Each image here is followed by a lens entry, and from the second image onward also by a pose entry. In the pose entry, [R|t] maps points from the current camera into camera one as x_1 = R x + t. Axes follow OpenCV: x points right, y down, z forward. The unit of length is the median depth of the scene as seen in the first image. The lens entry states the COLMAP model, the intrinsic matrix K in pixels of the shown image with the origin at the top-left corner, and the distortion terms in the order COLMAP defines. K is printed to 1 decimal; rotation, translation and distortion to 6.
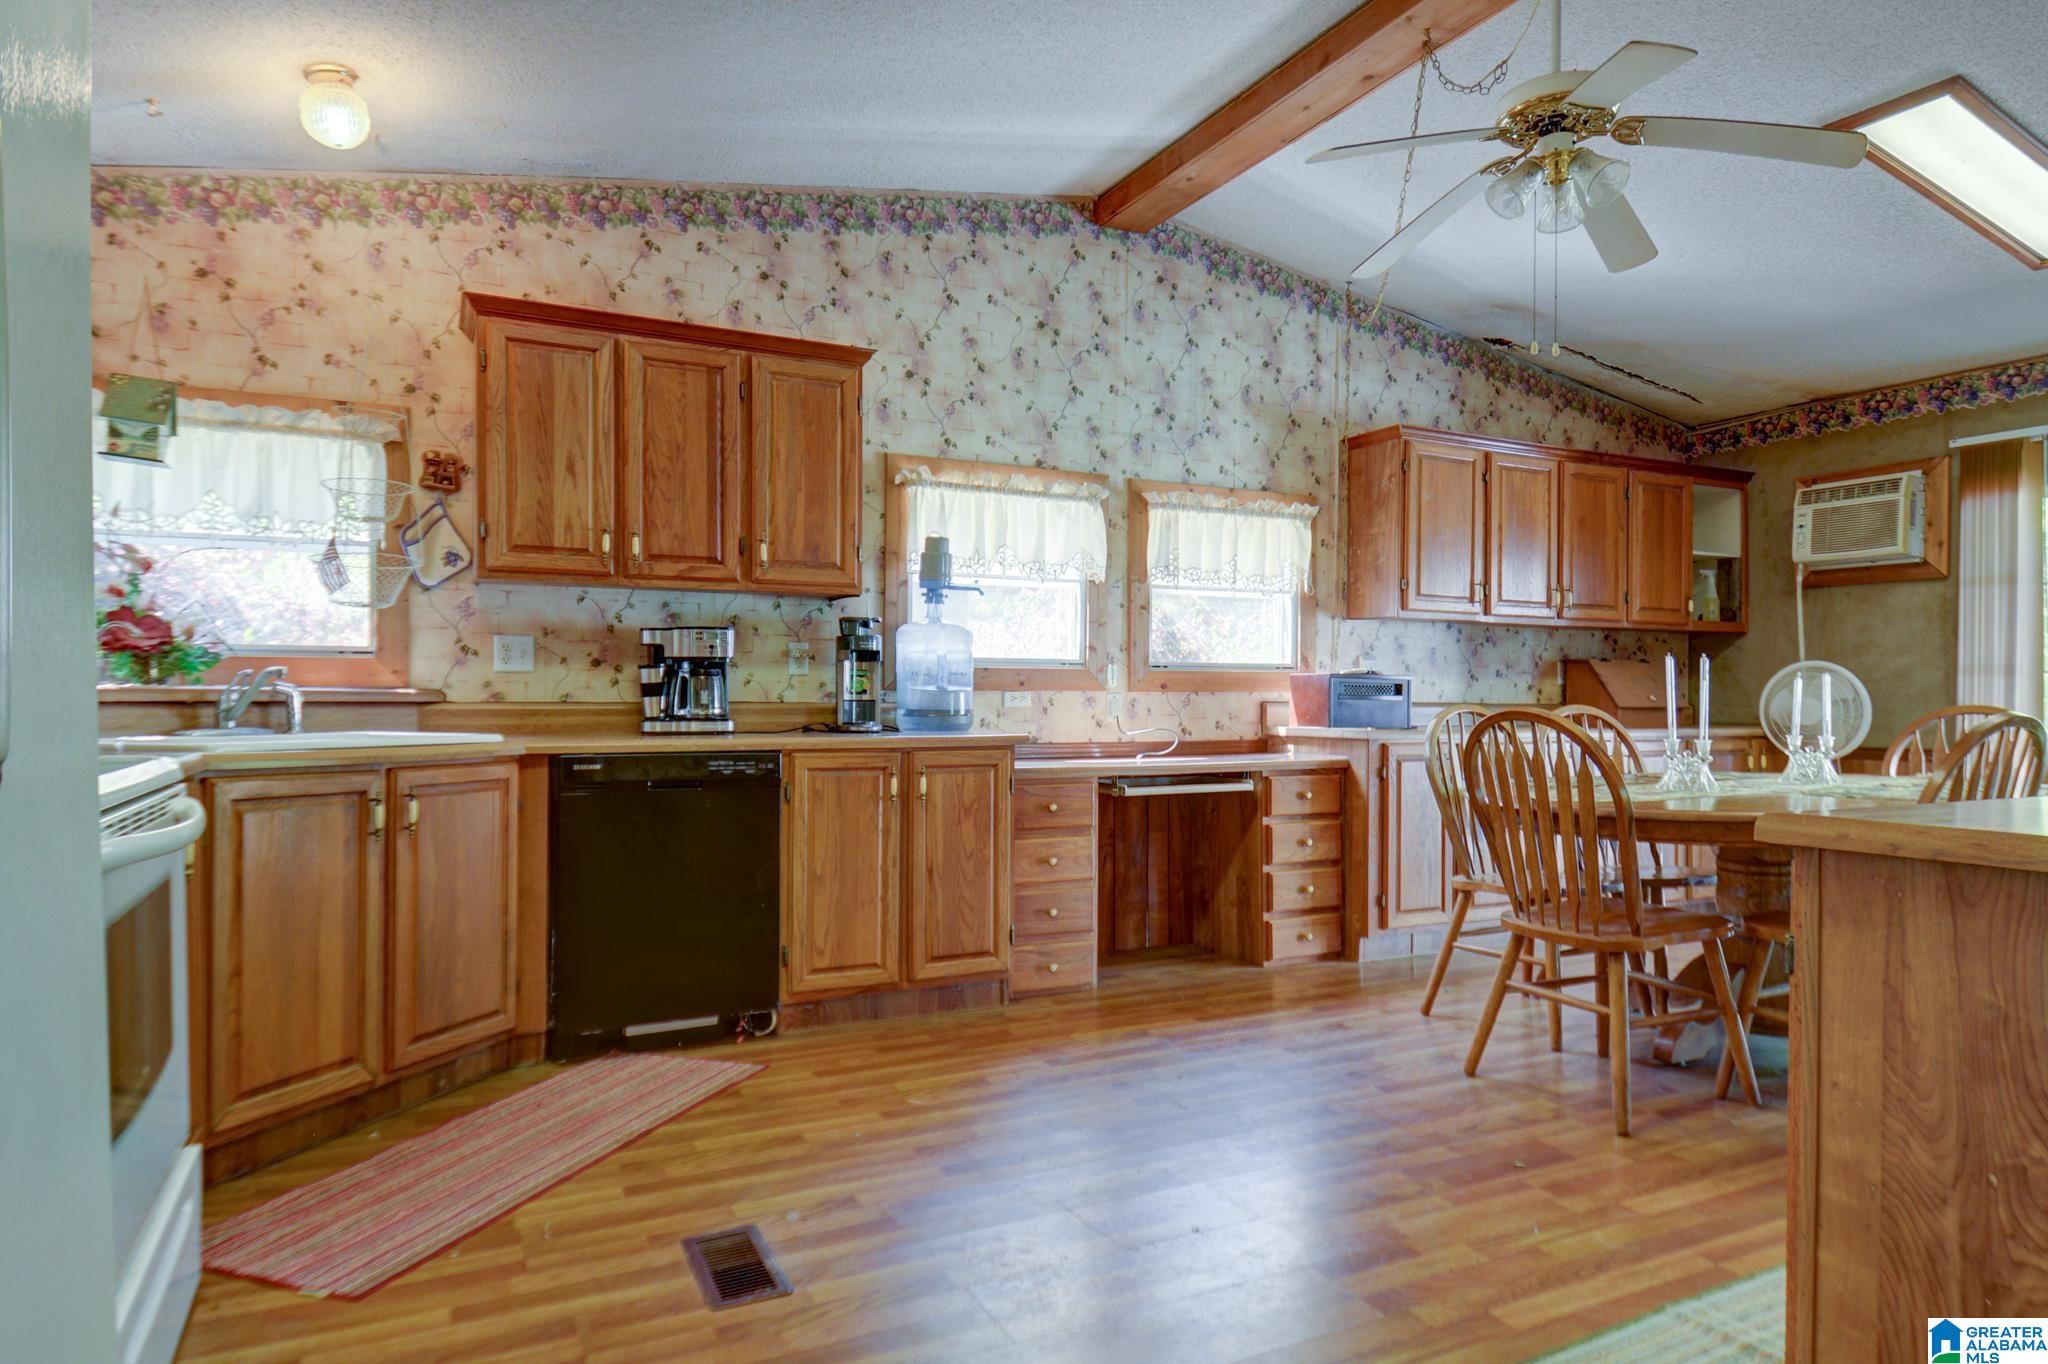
lens RADIAL K [[1214.8, 0, 1035.9], [0, 1214.8, 703.7], [0, 0, 1]] dist [-0.002571, -0.000367]
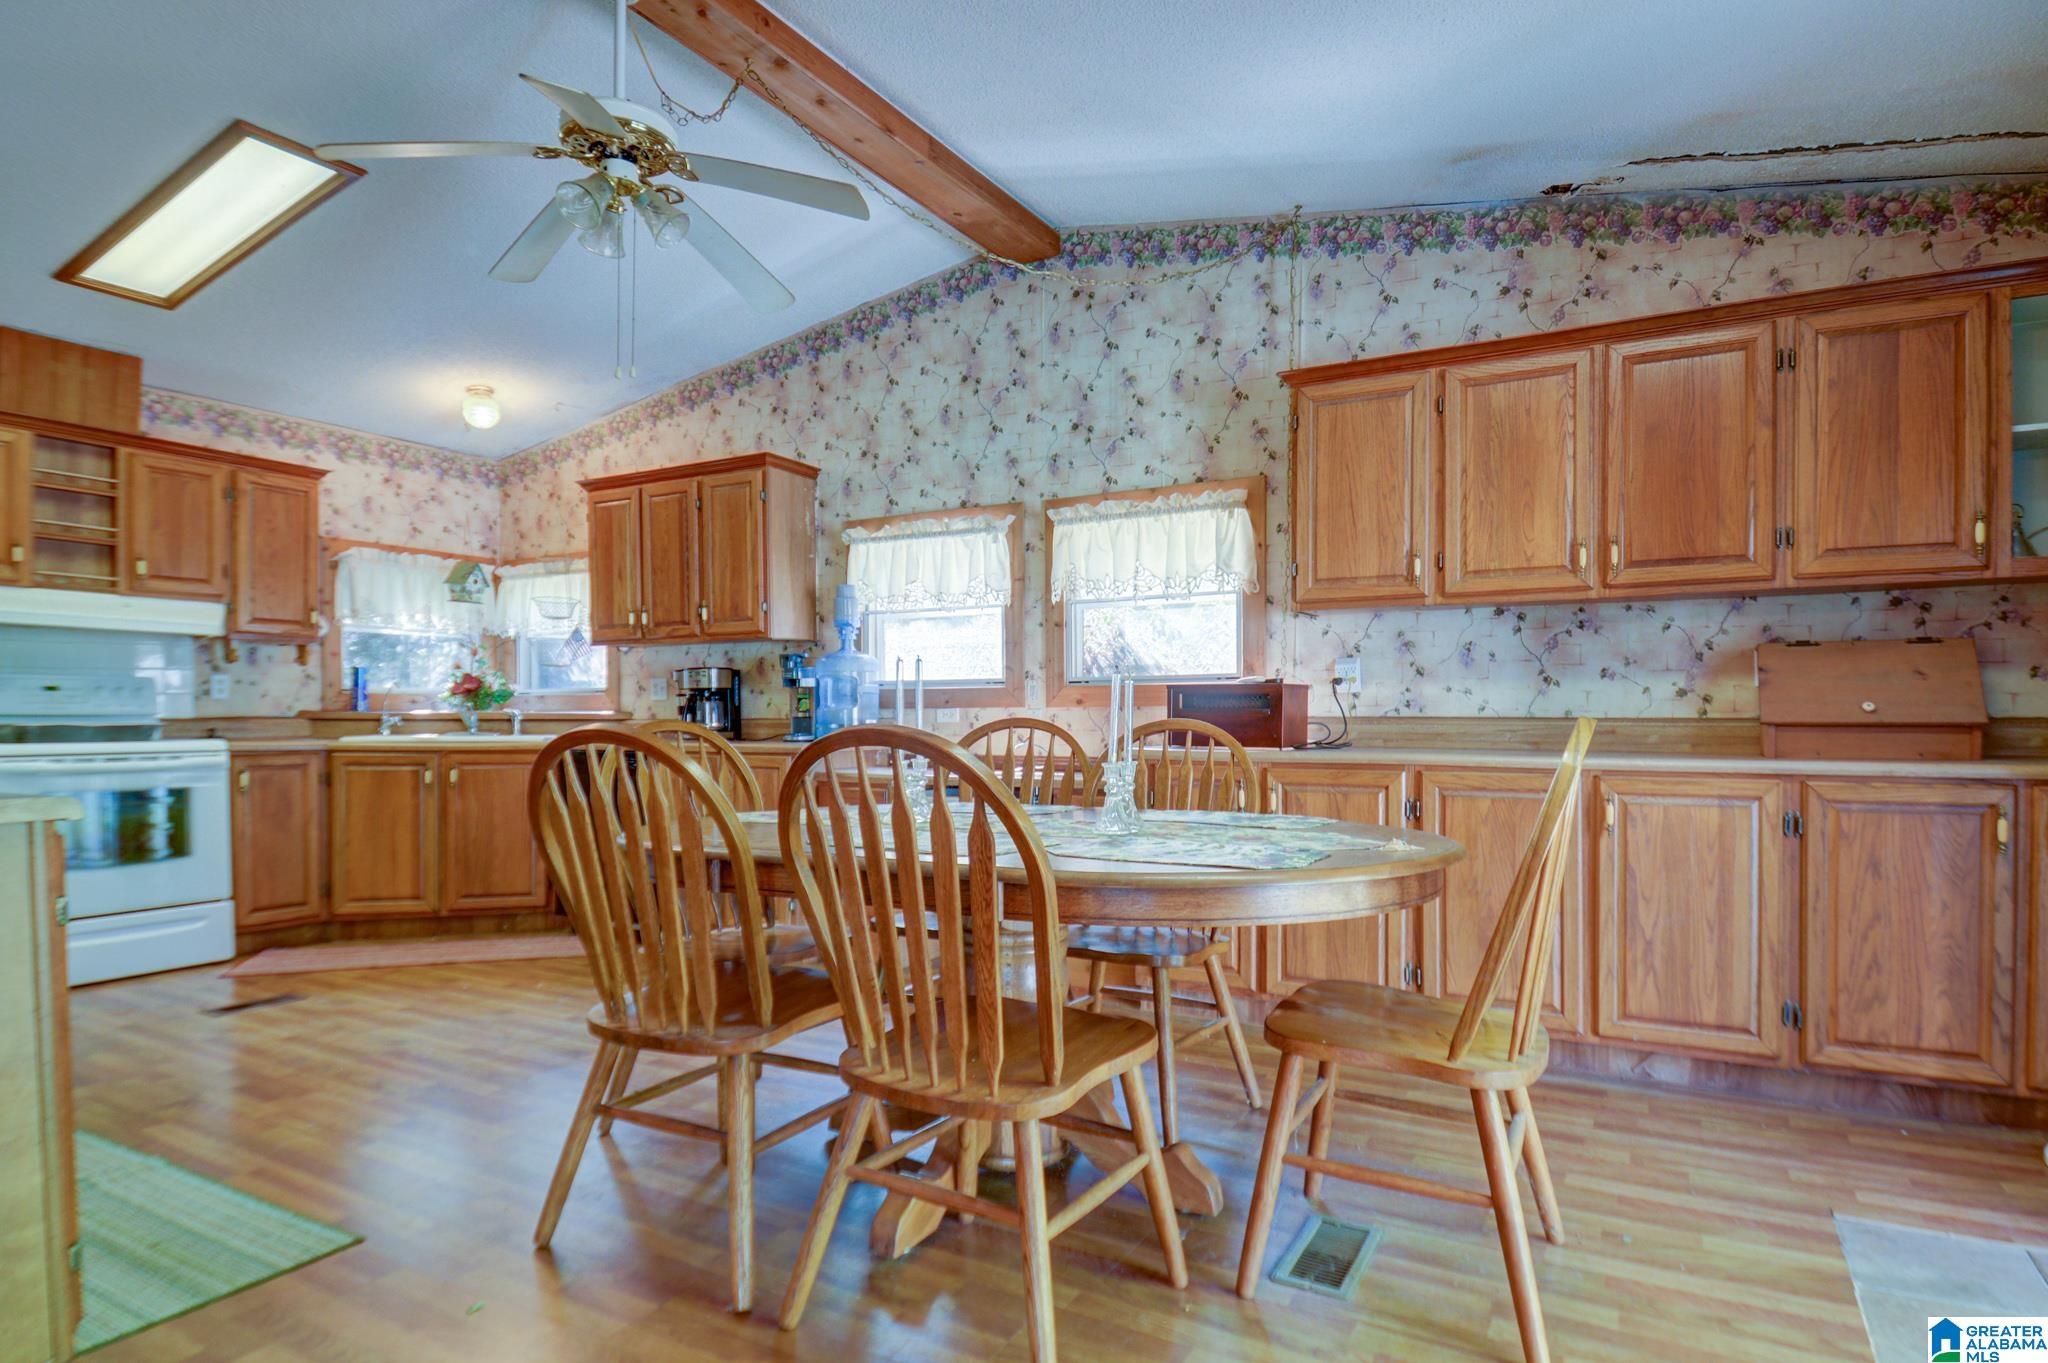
lens RADIAL K [[1147.7, 0, 993.5], [0, 1147.7, 728.8], [0, 0, 1]] dist [0.002571, -0.000643]
pose [[0.536637, 0.004710, -0.843800, 0.886014], [0.000706, 0.999982, 0.006031, 0.002022], [0.843813, -0.003832, 0.536624, 0.446717]]
